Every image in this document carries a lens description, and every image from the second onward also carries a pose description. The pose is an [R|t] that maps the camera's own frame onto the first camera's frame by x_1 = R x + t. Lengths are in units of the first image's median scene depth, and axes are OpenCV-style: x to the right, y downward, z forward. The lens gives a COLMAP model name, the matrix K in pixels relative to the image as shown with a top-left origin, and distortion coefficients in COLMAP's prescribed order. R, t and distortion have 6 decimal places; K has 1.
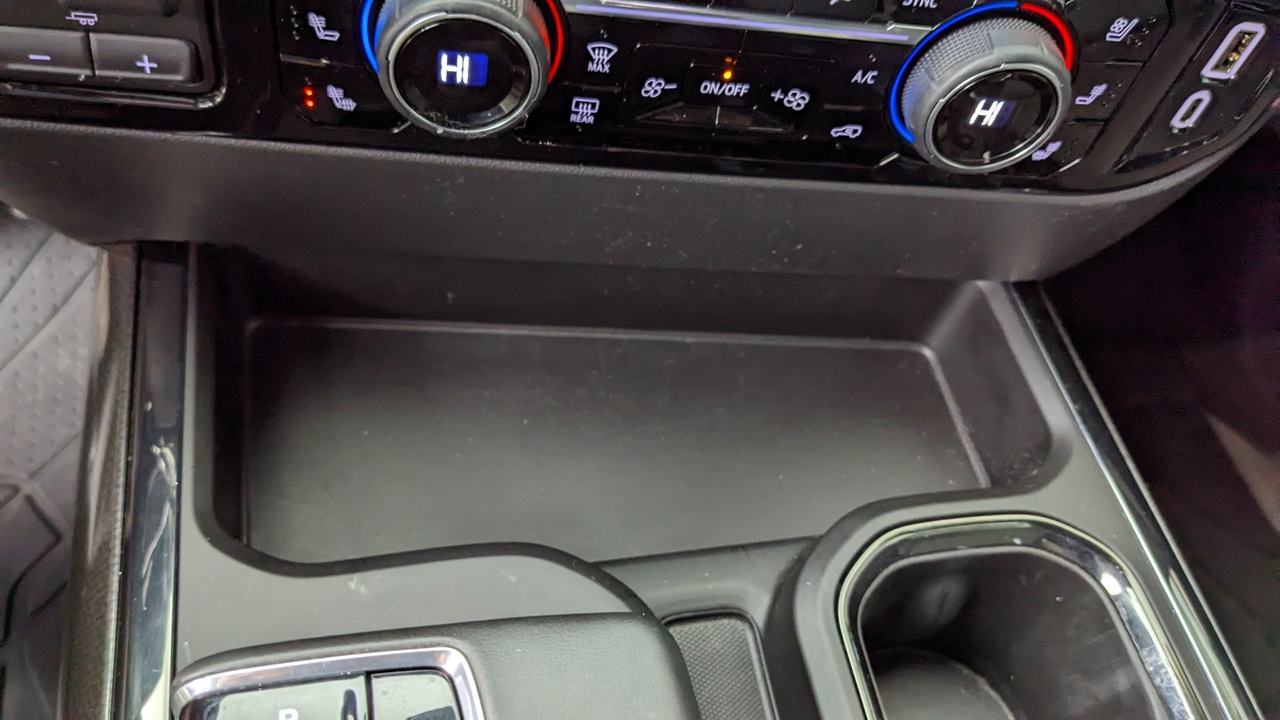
lens RADIAL K [[1062.1, 0, 623.3], [0, 1062.1, 386.7], [0, 0, 1]] dist [0.055602, -0.117454]
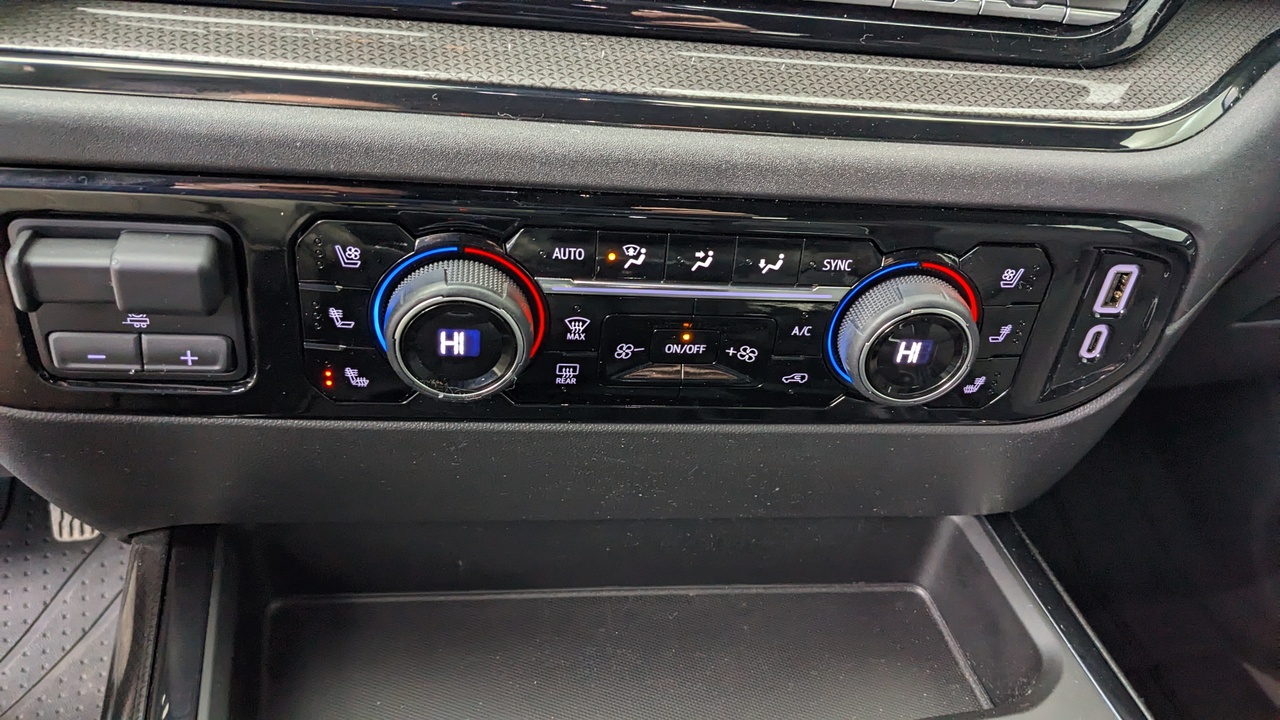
lens RADIAL K [[1050.4, 0, 664.9], [0, 1050.4, 357.0], [0, 0, 1]] dist [0.097536, -0.187953]
pose [[0.997394, -0.069733, 0.018505, 0.050930], [0.072028, 0.947794, -0.310643, 0.090205], [0.004123, 0.311166, 0.950347, -0.102482]]
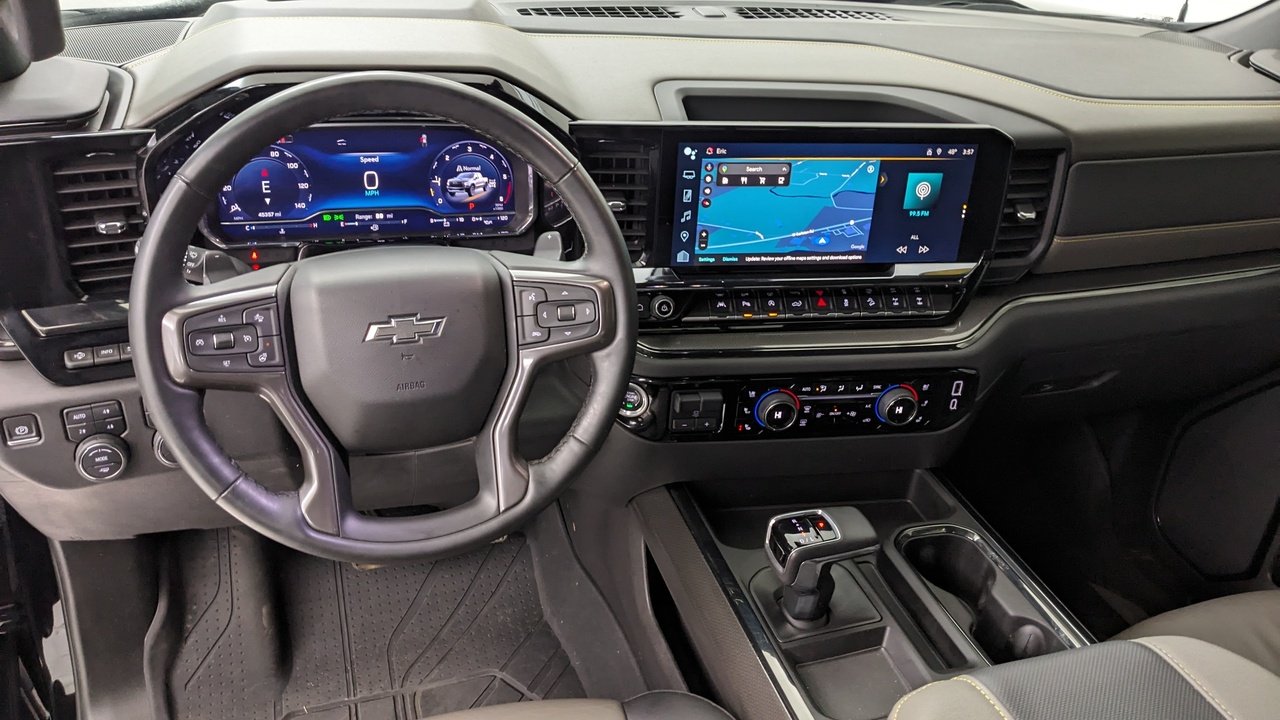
lens RADIAL K [[1032.7, 0, 643.4], [0, 1032.7, 373.4], [0, 0, 1]] dist [0.065626, -0.092230]
pose [[0.989967, -0.137348, 0.033164, -0.766644], [0.139117, 0.906417, -0.398816, 1.094908], [0.024716, 0.399429, 0.916431, -2.804914]]
